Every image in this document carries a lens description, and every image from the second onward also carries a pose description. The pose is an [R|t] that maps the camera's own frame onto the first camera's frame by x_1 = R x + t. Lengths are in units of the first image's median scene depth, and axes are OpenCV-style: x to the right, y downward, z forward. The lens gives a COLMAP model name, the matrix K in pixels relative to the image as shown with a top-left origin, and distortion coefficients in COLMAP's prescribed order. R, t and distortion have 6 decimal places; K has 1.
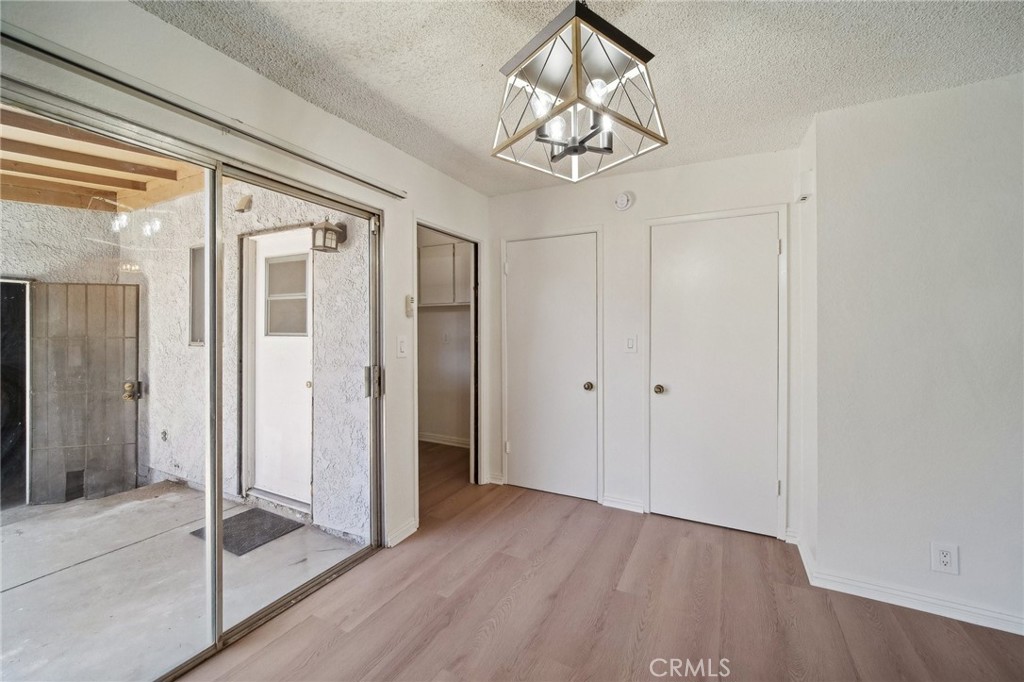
lens RADIAL K [[415.0, 0, 483.6], [0, 415.0, 329.4], [0, 0, 1]] dist [-0.002207, -0.001073]
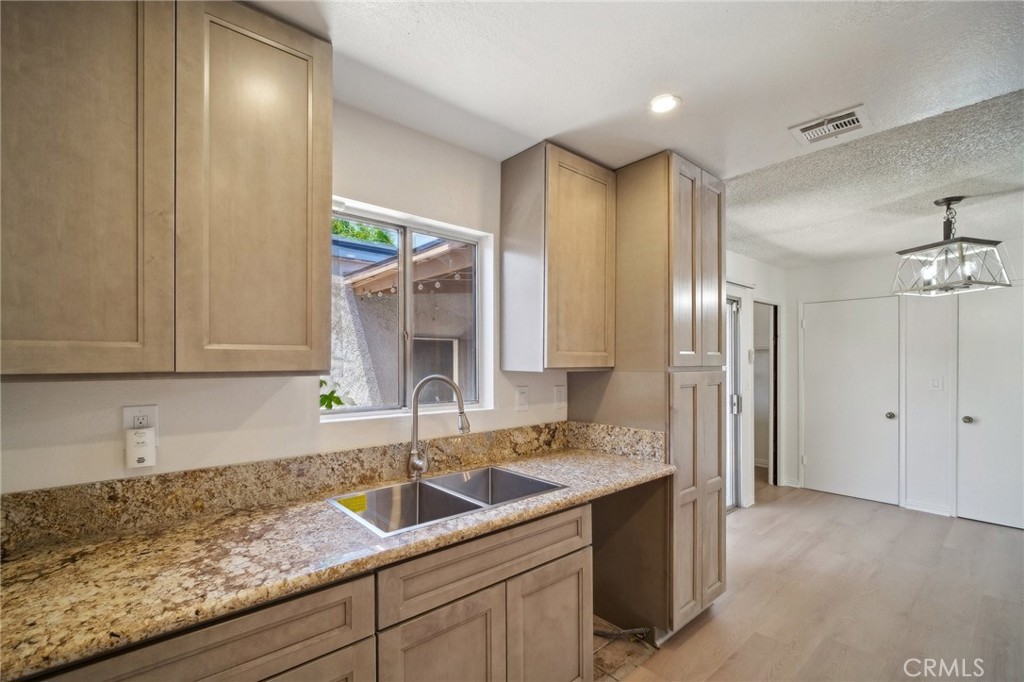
lens RADIAL K [[445.1, 0, 422.5], [0, 445.1, 359.5], [0, 0, 1]] dist [-0.016127, 0.000430]
pose [[0.914641, -0.000553, -0.404267, -0.536176], [0.001559, 0.999996, 0.002158, -0.043064], [0.404264, -0.002604, 0.914639, -0.840584]]
